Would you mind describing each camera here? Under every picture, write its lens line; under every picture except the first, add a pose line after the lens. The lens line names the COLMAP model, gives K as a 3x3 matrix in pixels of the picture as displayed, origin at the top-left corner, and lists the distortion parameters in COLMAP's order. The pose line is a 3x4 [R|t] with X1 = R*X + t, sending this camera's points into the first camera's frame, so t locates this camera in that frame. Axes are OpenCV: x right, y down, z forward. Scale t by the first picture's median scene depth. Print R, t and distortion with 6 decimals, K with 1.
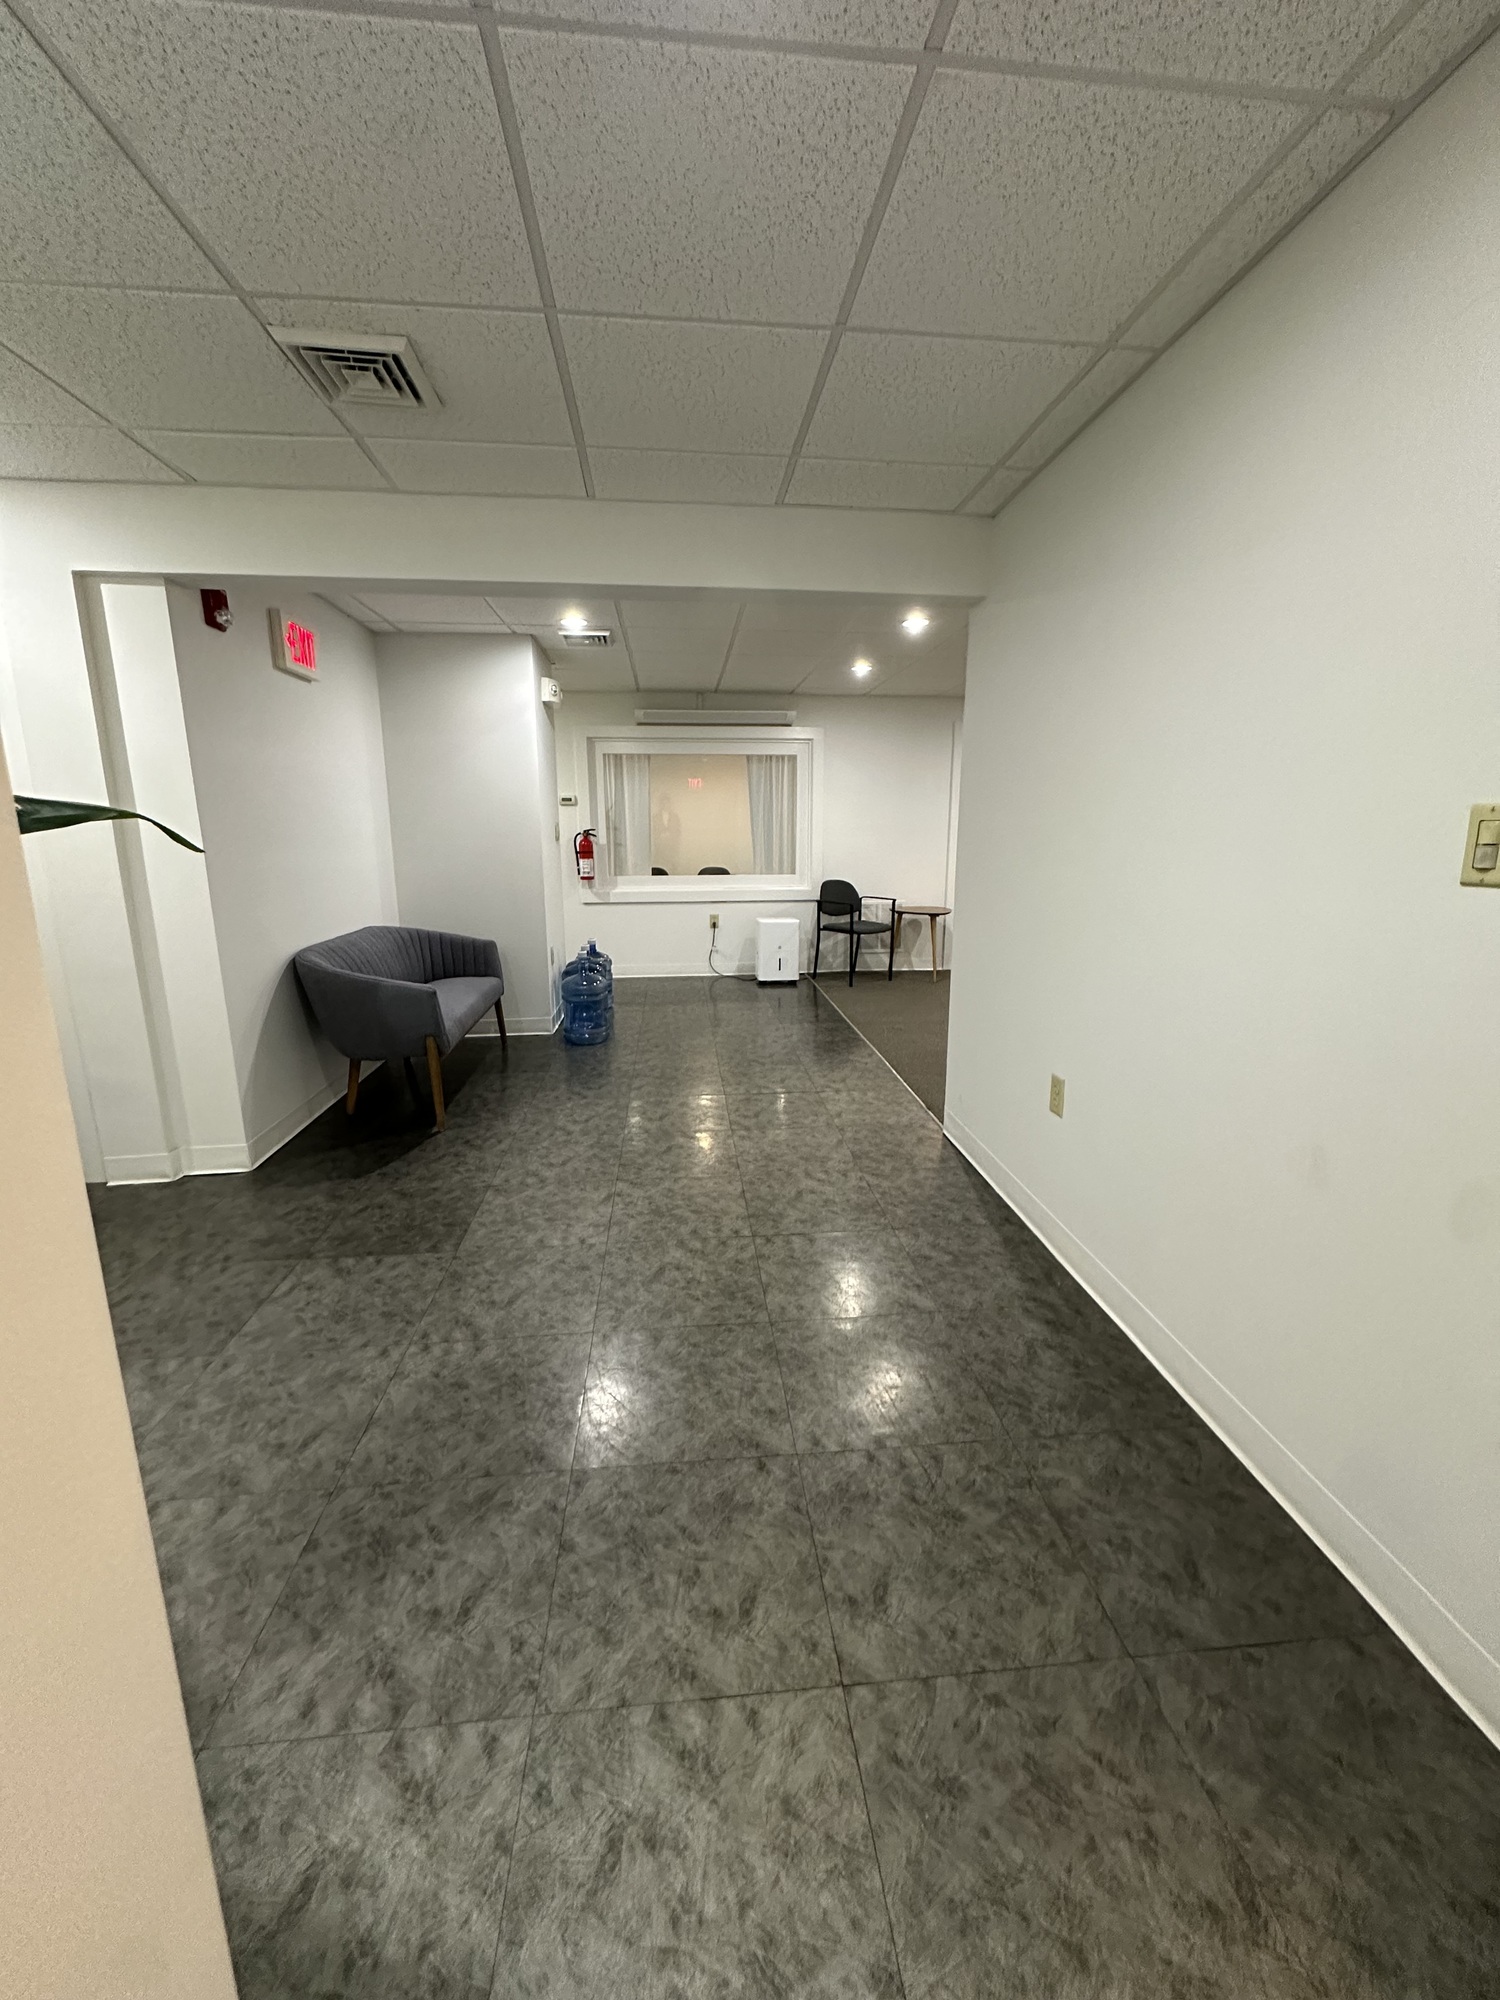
lens RADIAL K [[795.6, 0, 755.9], [0, 795.6, 990.8], [0, 0, 1]] dist [-0.000200, 0.000167]
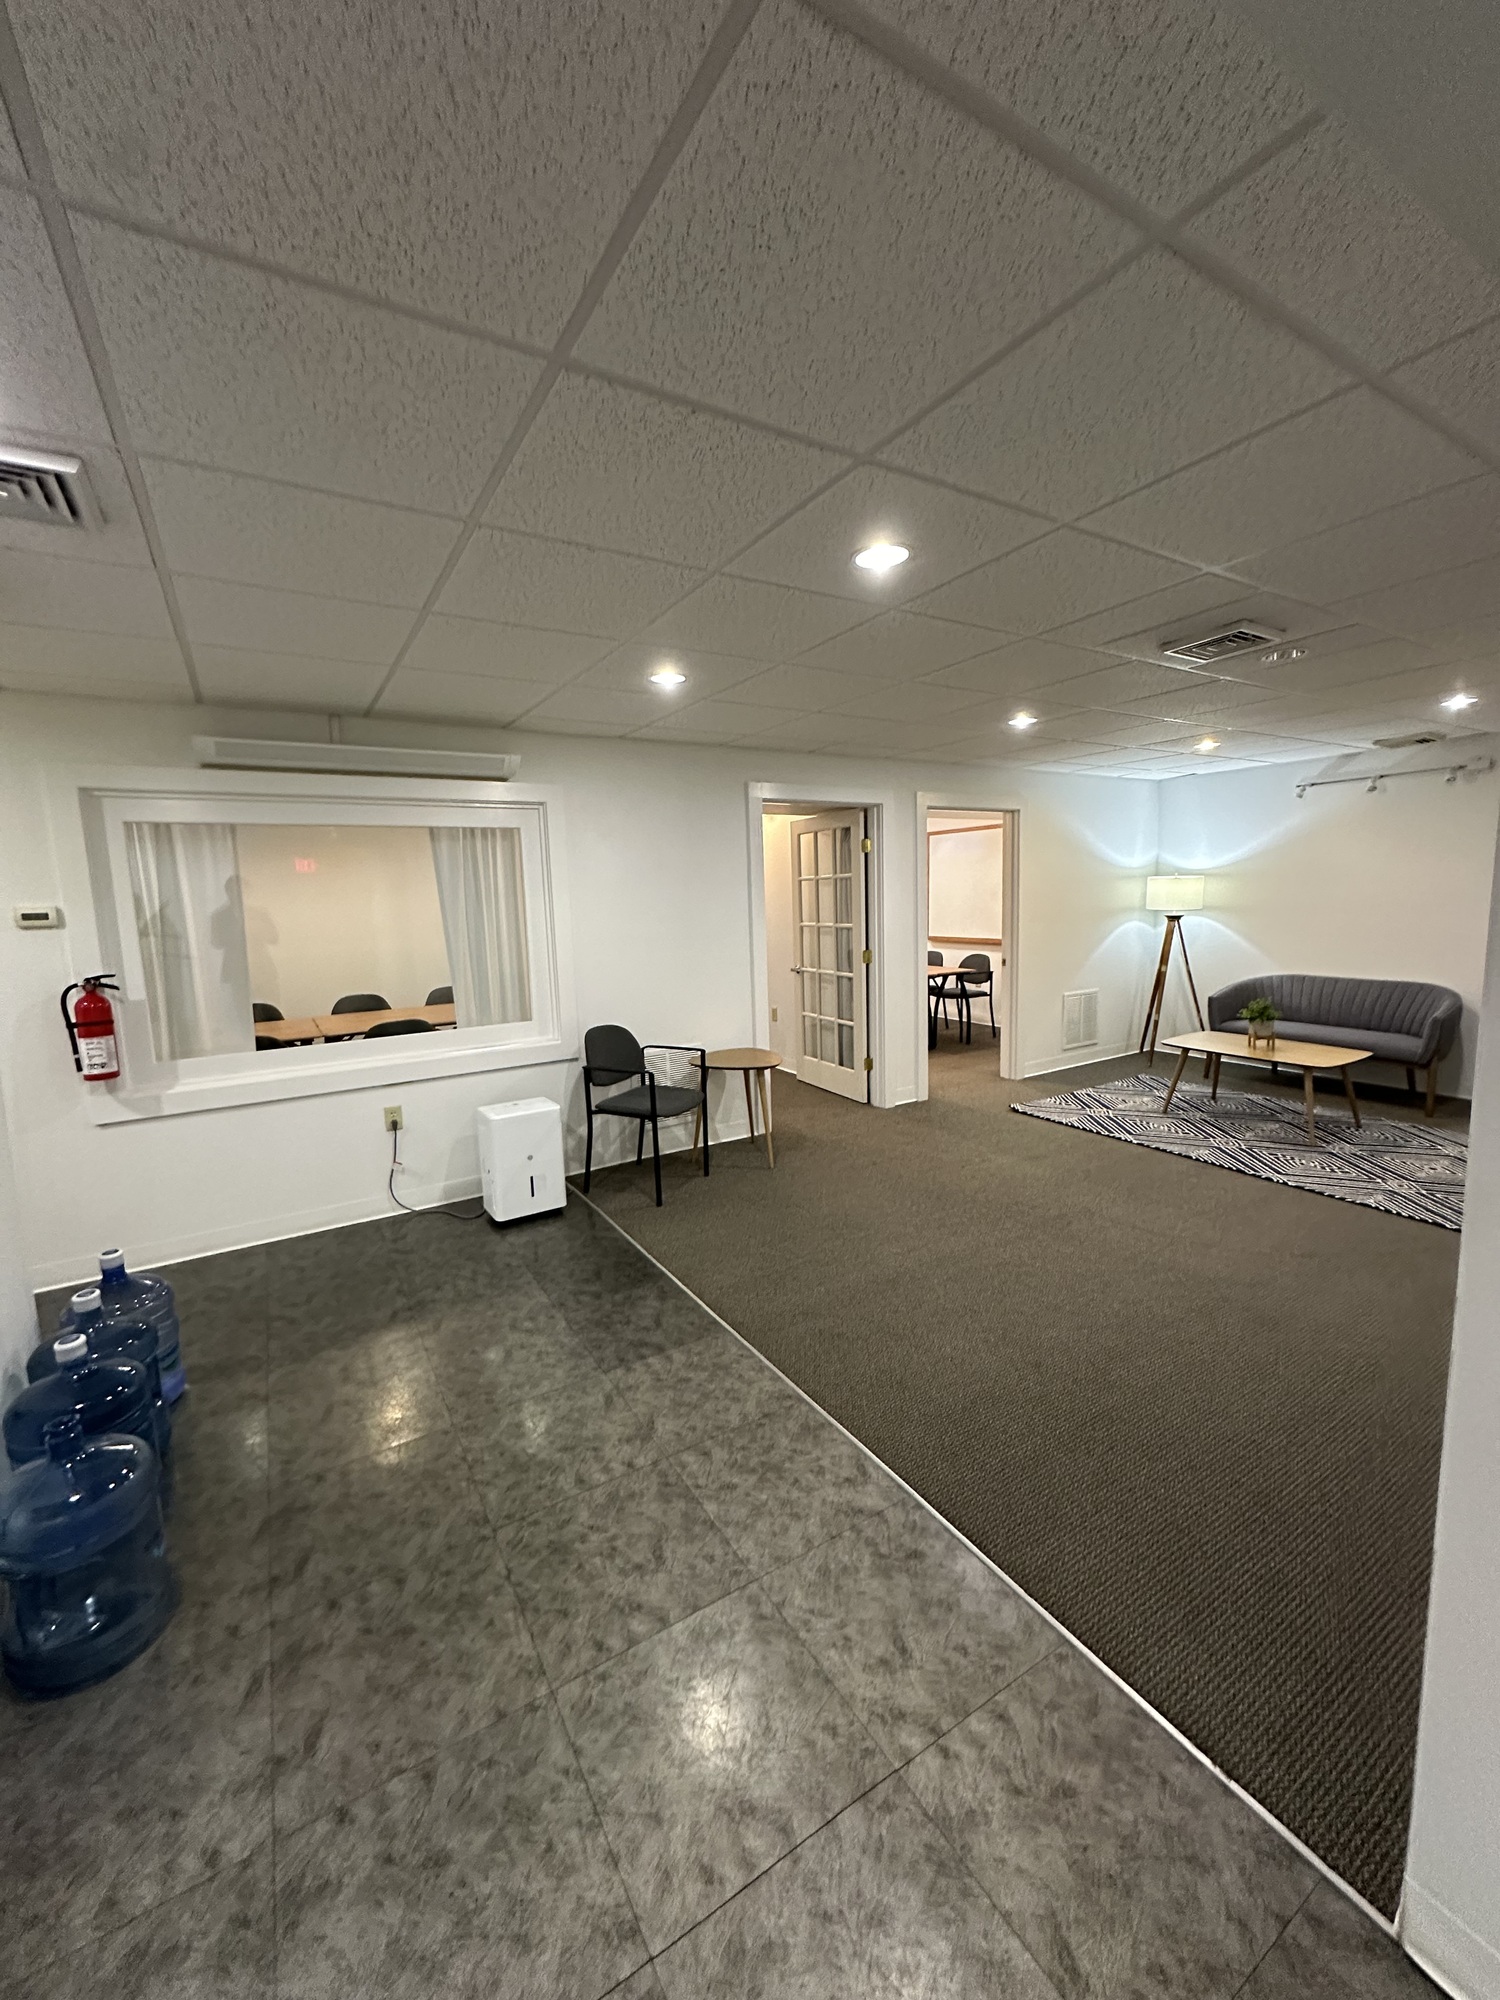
lens RADIAL K [[795.6, 0, 750.6], [0, 795.6, 995.7], [0, 0, 1]] dist [-0.000200, 0.000167]
pose [[0.901979, -0.081772, 0.423967, -0.057994], [0.116558, 0.991563, -0.056727, -0.115313], [-0.415751, 0.100583, 0.903899, 0.394045]]
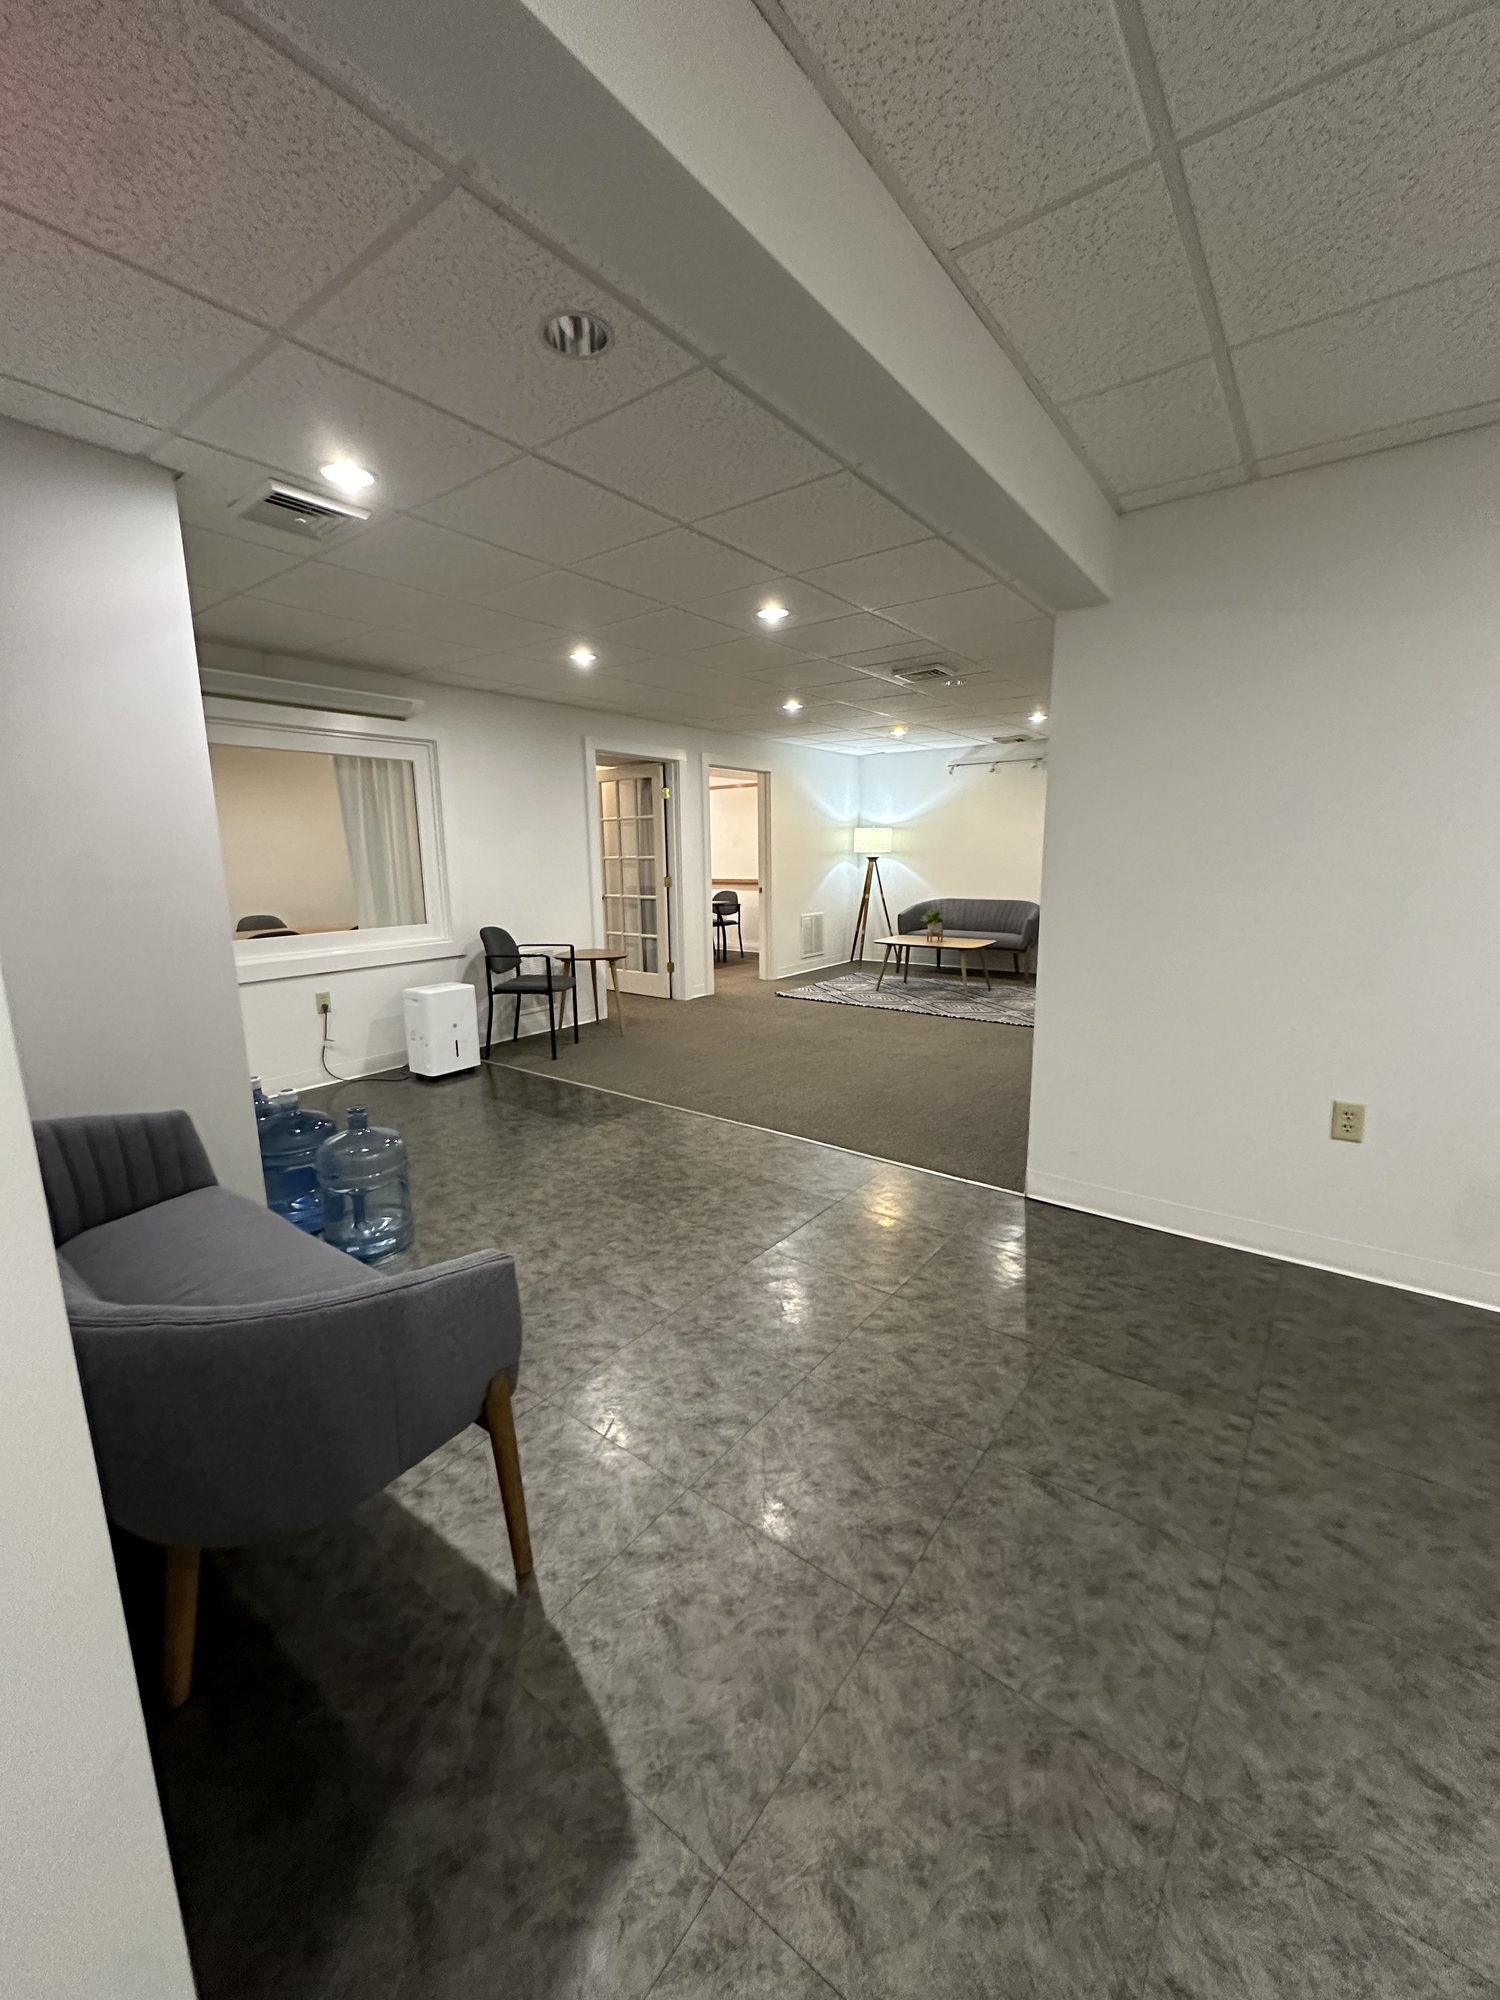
lens RADIAL K [[795.6, 0, 750.7], [0, 795.6, 991.5], [0, 0, 1]] dist [-0.000200, 0.000167]
pose [[0.679696, -0.135502, 0.720870, -0.294004], [0.159557, 0.986568, 0.035001, -0.065132], [-0.715930, 0.091230, 0.692186, 0.298087]]
